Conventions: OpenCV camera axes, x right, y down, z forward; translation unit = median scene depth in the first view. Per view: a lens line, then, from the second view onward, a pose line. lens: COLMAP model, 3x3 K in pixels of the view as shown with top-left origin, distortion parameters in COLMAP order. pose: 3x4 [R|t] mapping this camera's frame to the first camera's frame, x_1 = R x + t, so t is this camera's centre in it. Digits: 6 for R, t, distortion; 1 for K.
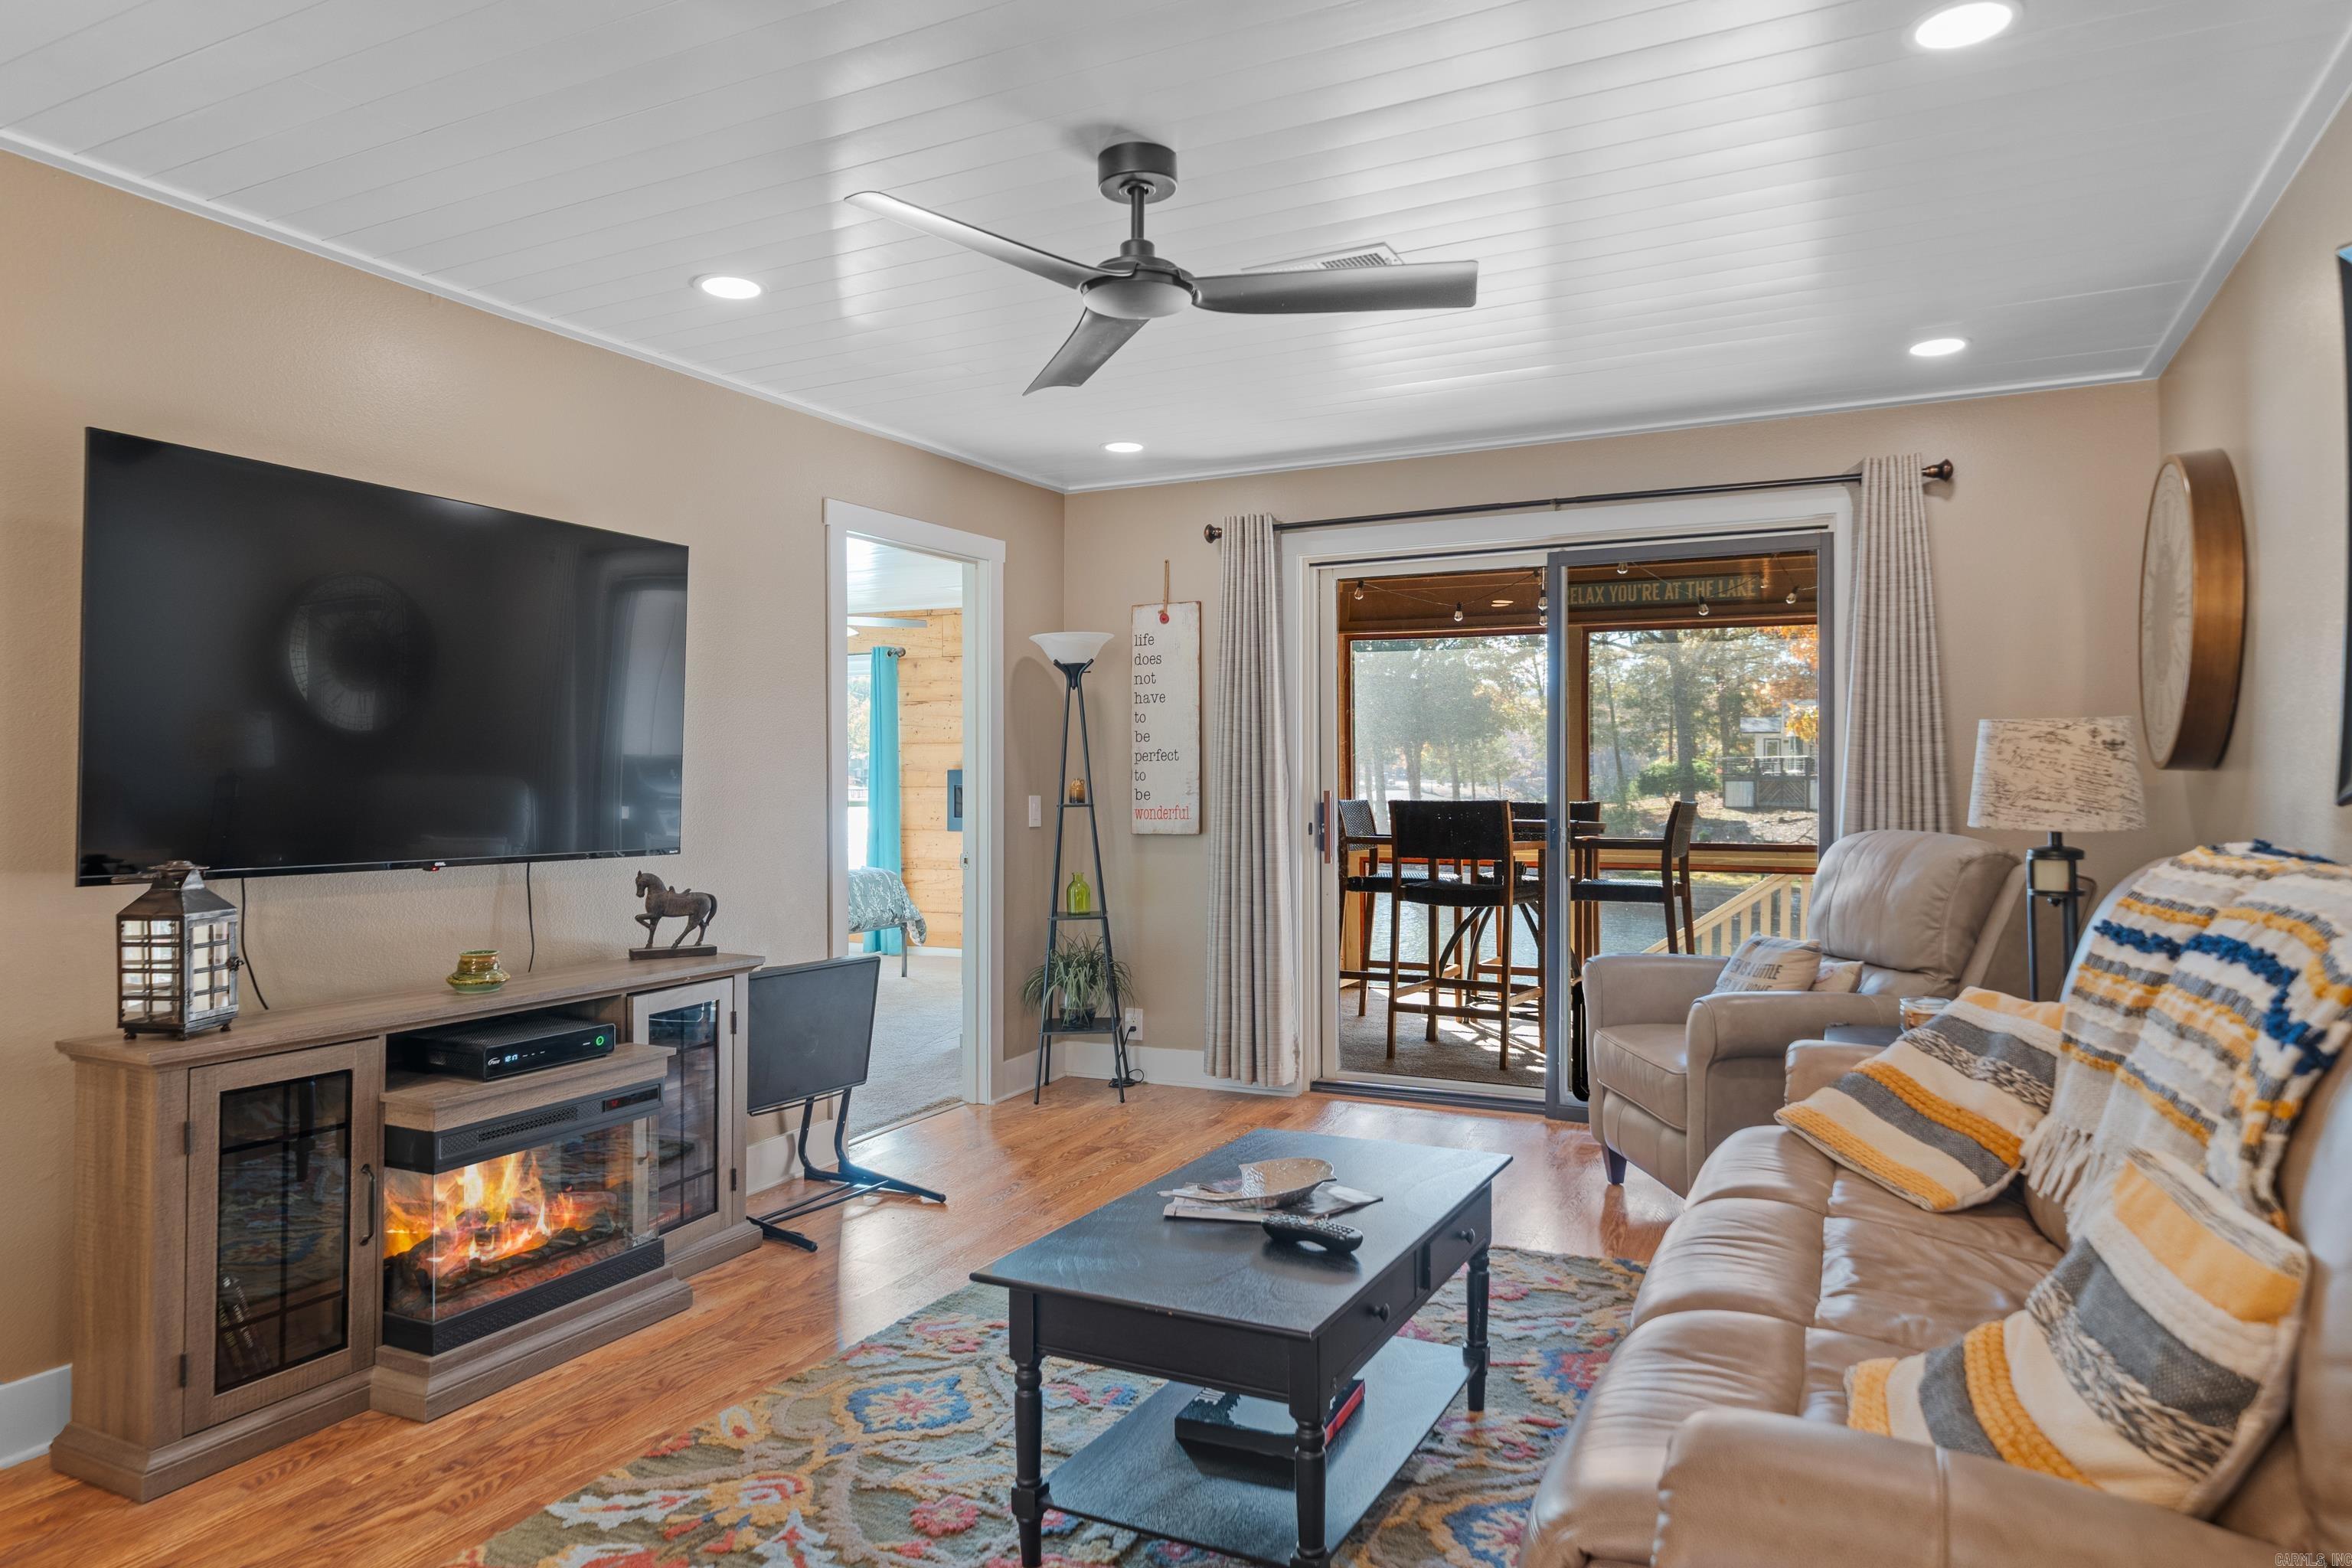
lens RADIAL K [[1457.6, 0, 1176.5], [0, 1457.6, 771.3], [0, 0, 1]] dist [0.004803, -0.004654]
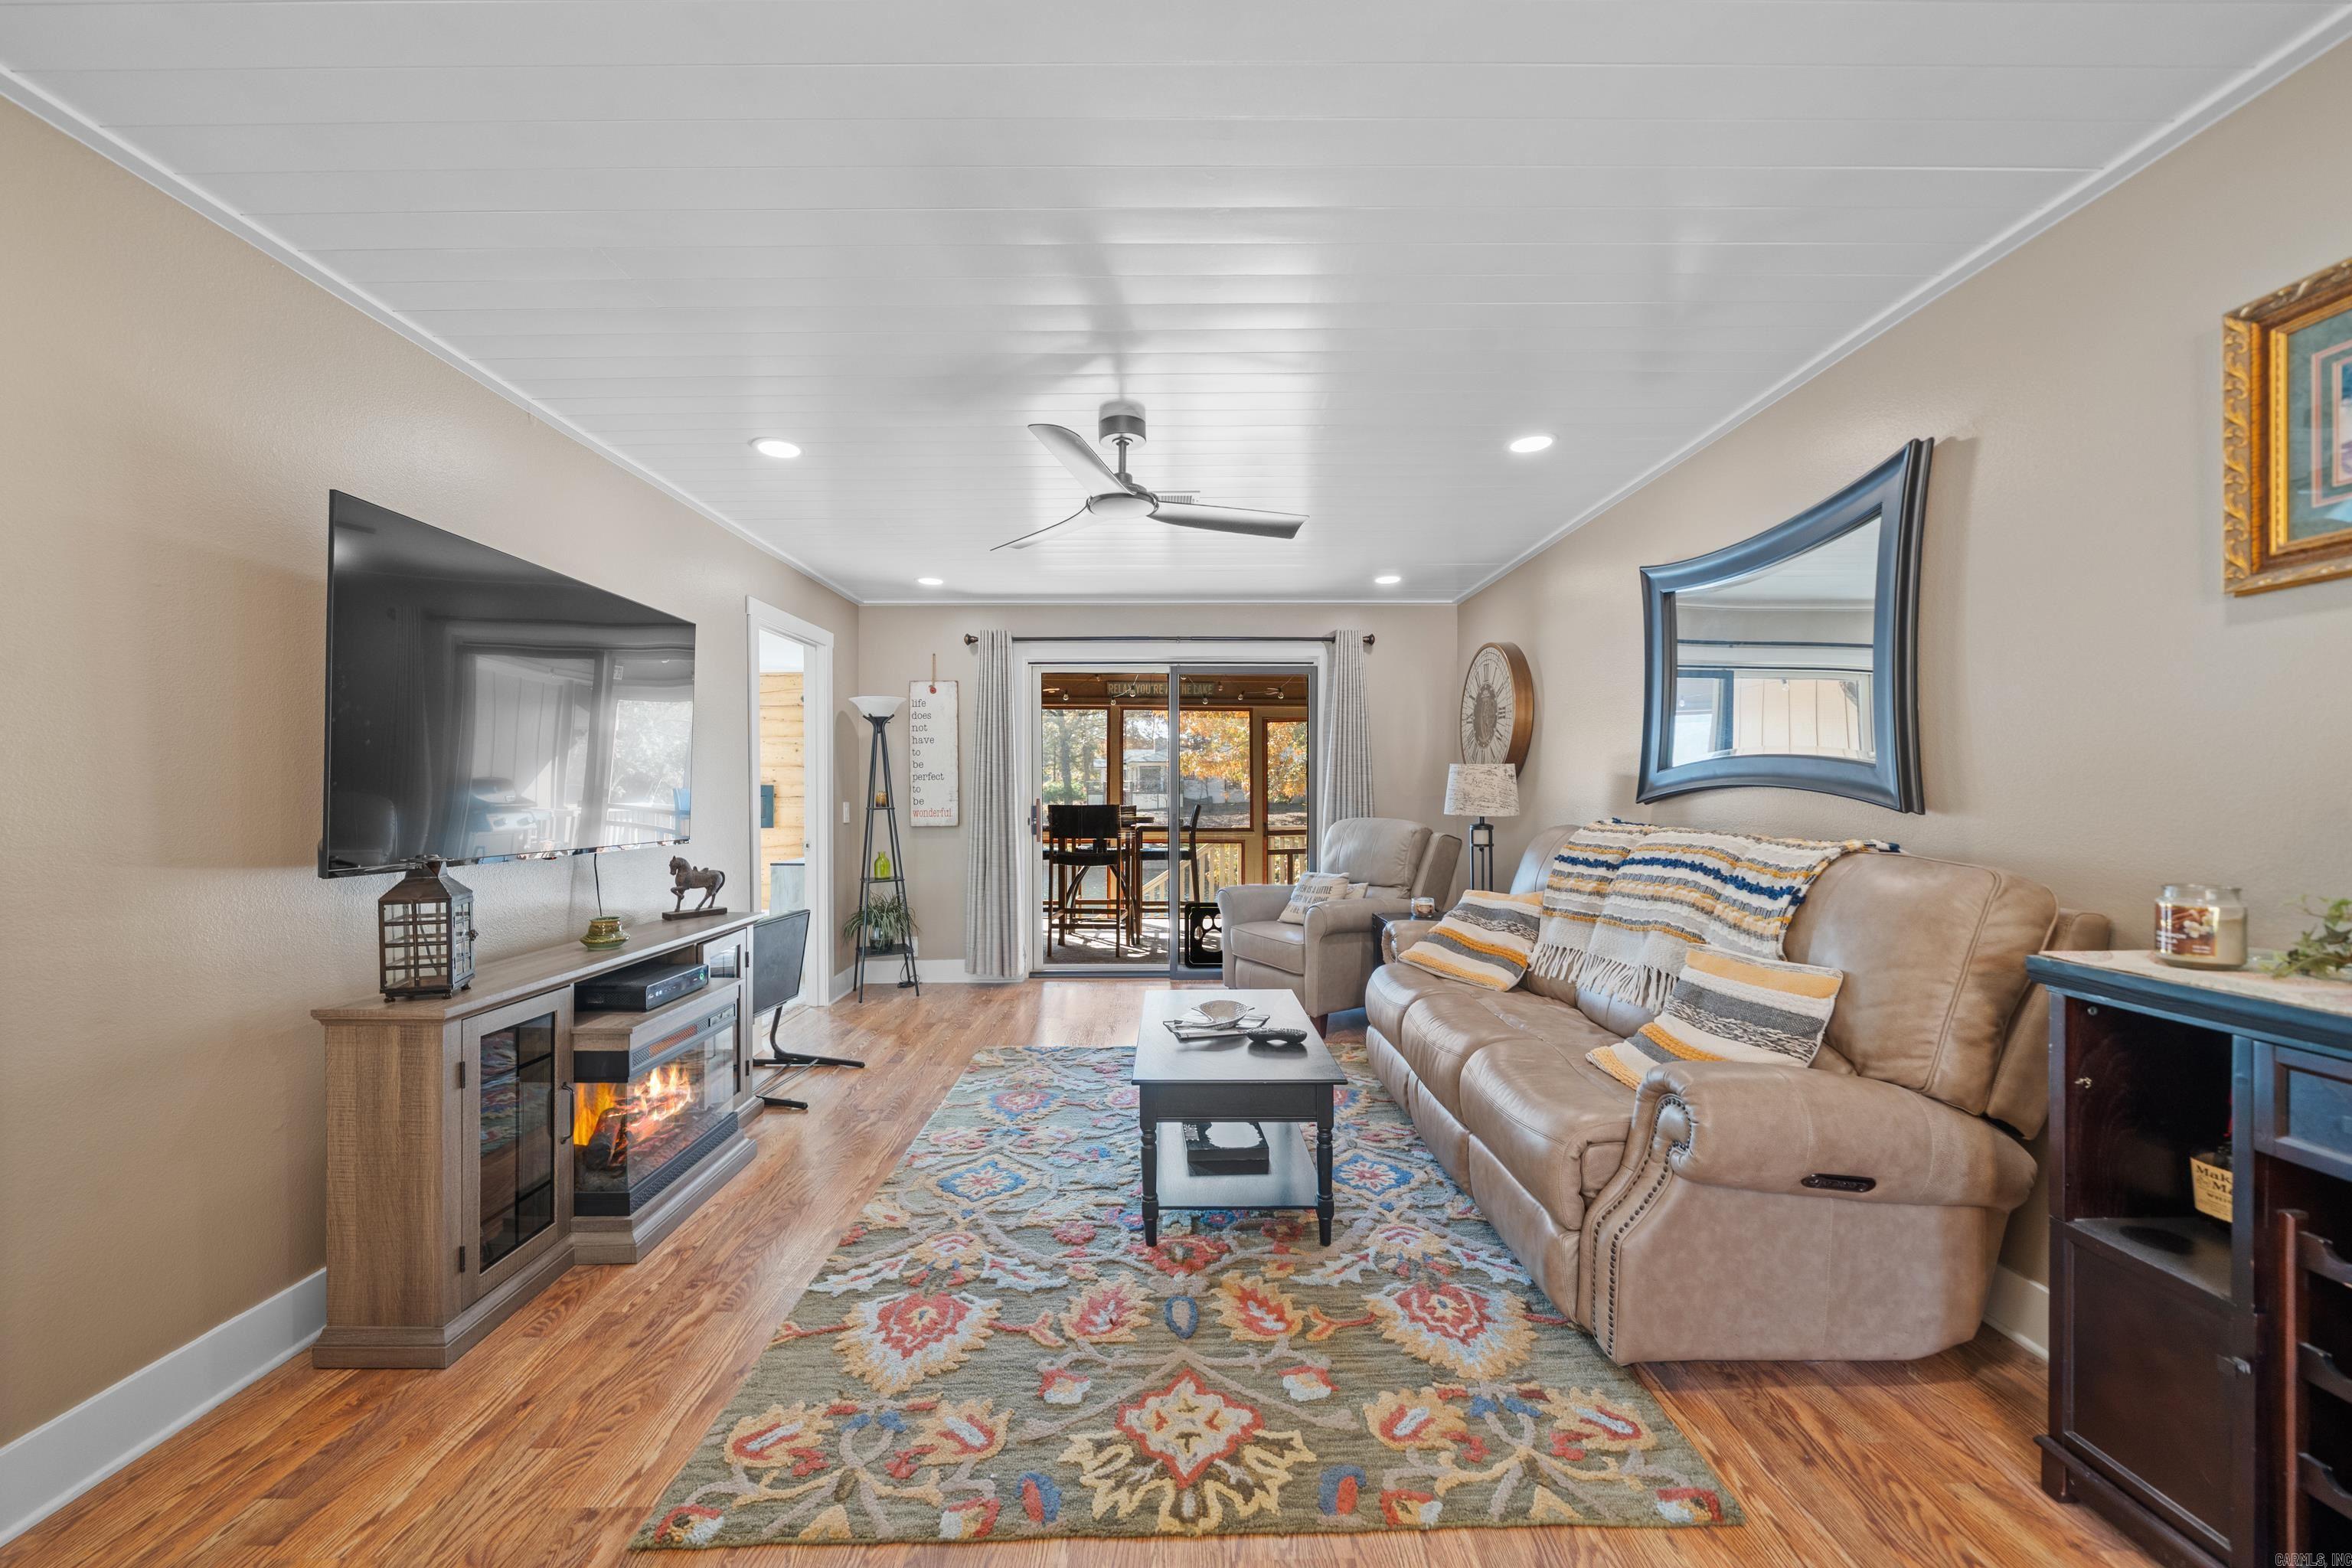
lens RADIAL K [[879.7, 0, 1173.2], [0, 879.7, 803.5], [0, 0, 1]] dist [-0.004743, 0.000148]
pose [[0.892469, -0.003219, 0.451097, -0.379487], [-0.004563, 0.999859, 0.016163, 0.002908], [-0.451086, -0.016484, 0.892328, 0.046339]]
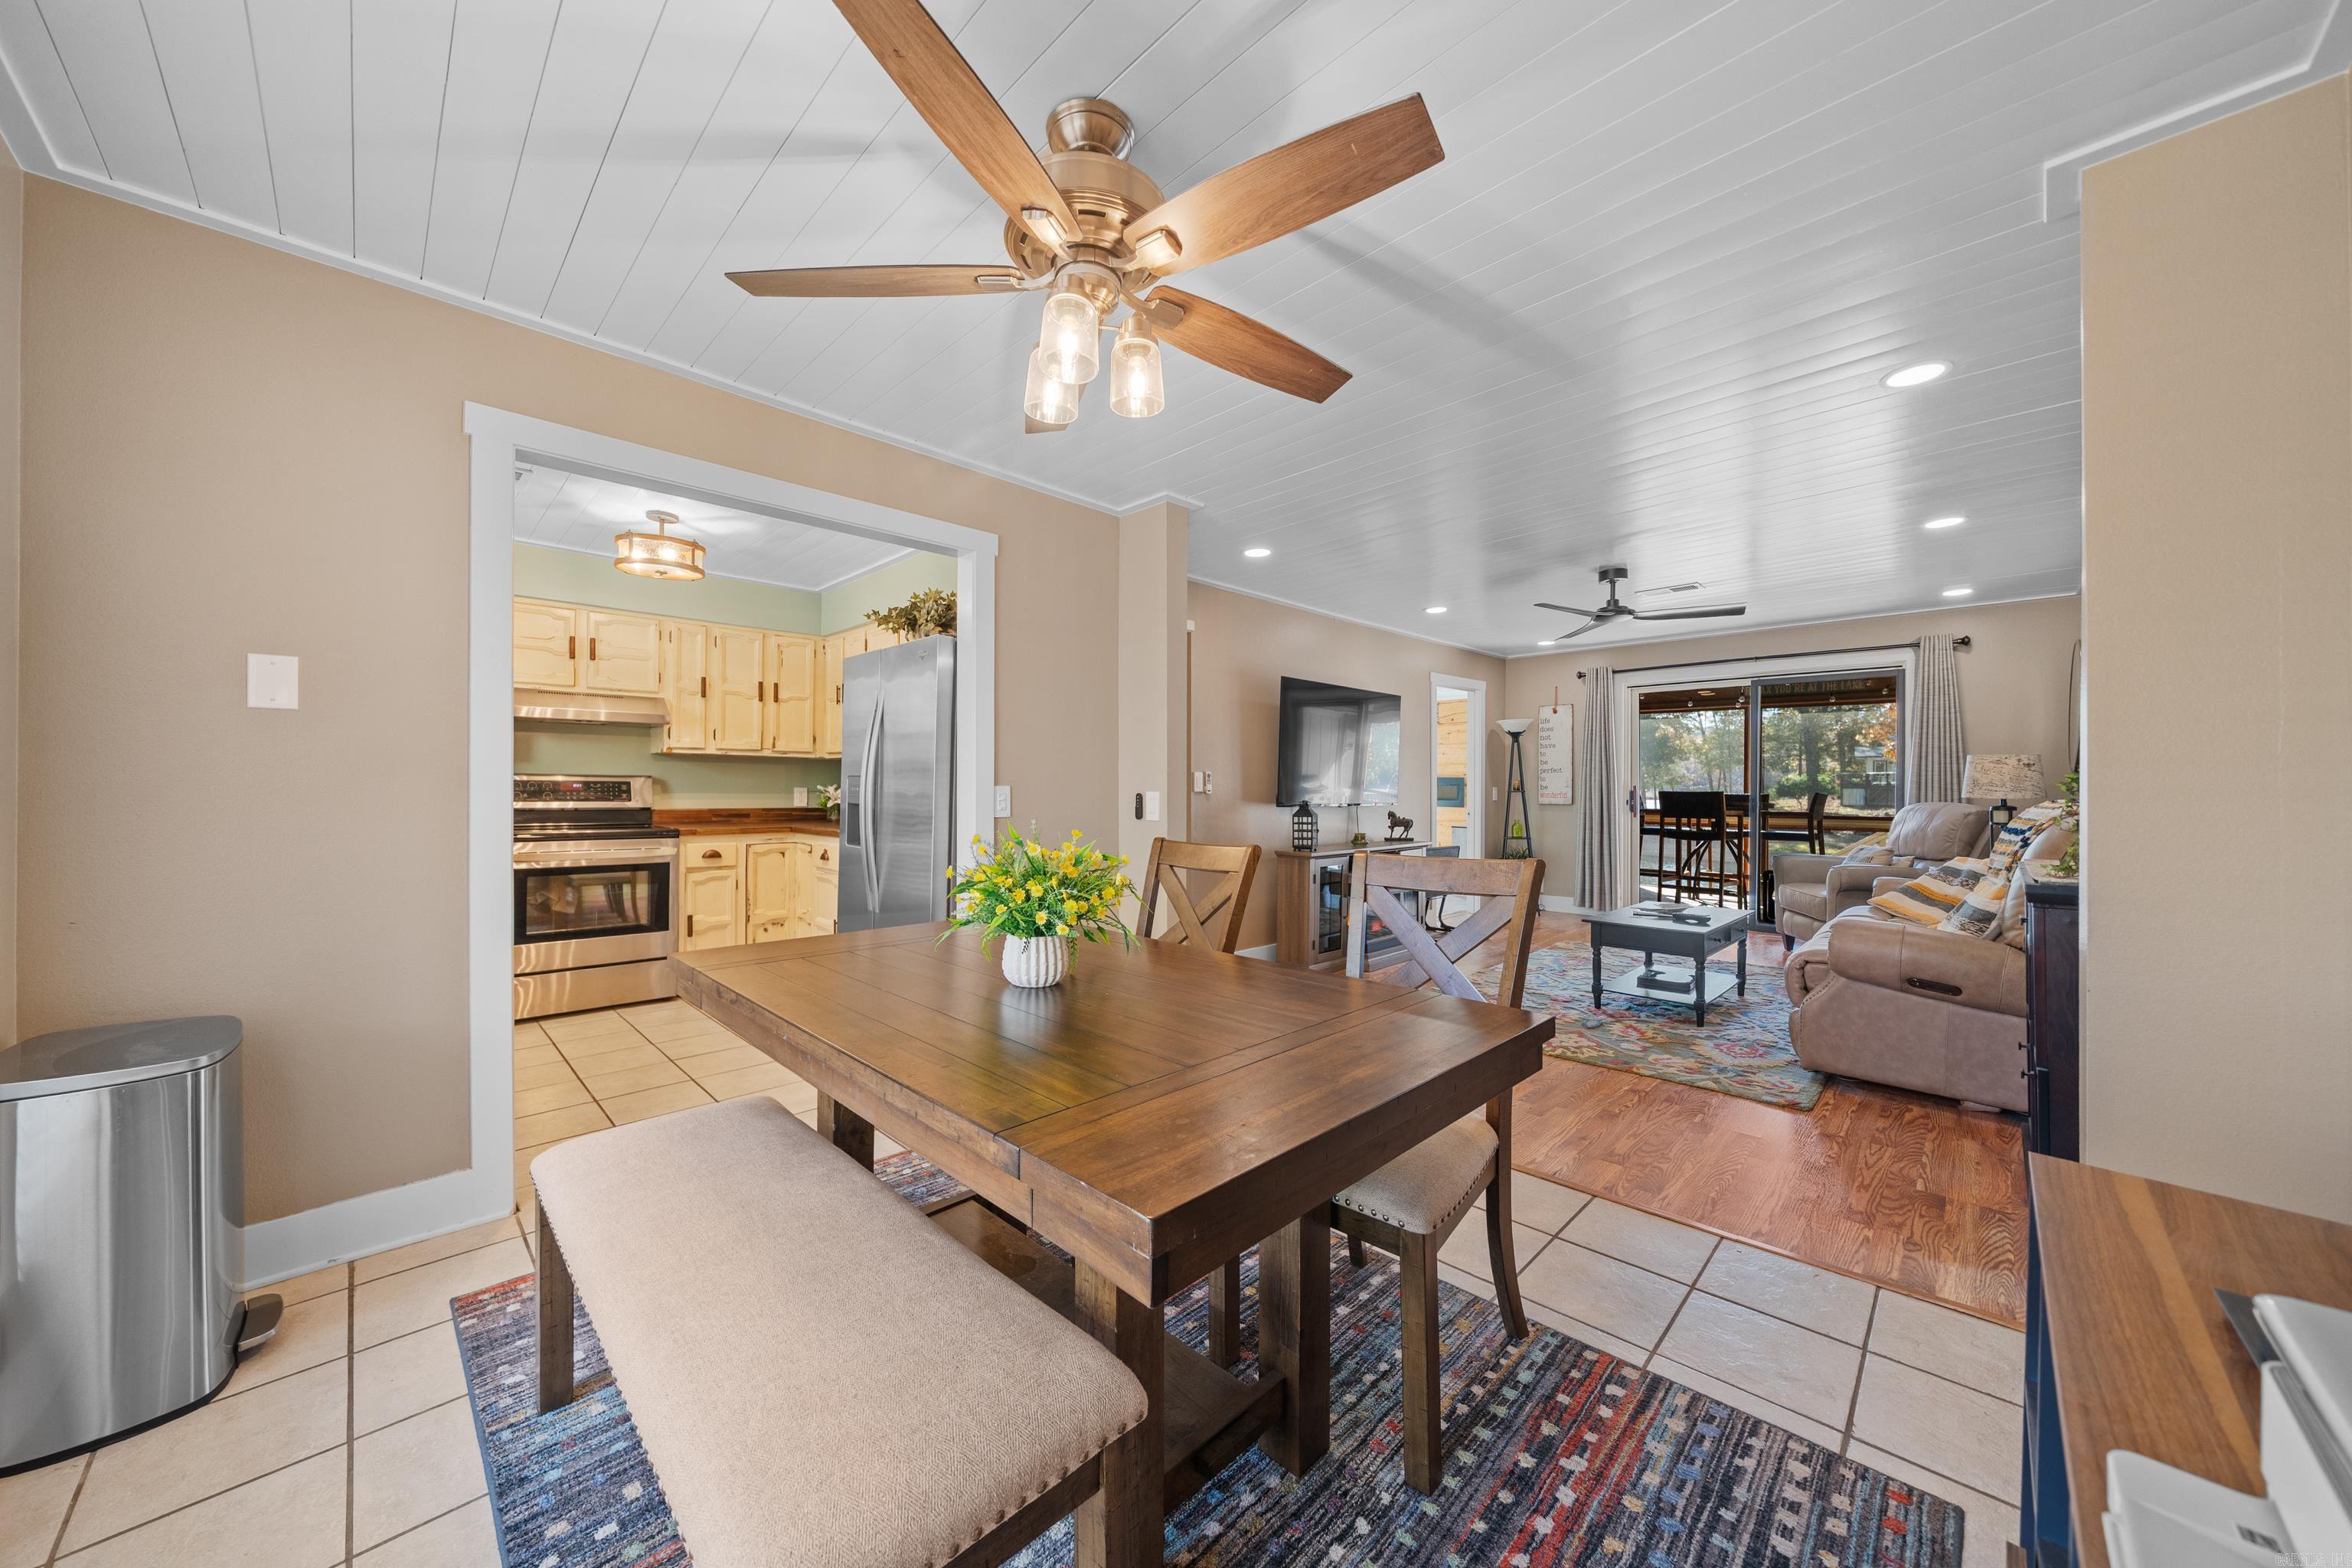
lens RADIAL K [[805.8, 0, 1181.8], [0, 805.8, 786.2], [0, 0, 1]] dist [-0.006542, -0.000292]
pose [[0.946361, 0.005206, -0.323068, -0.287672], [-0.003139, 0.999971, 0.006919, 0.012986], [0.323095, -0.005534, 0.946350, -0.748555]]
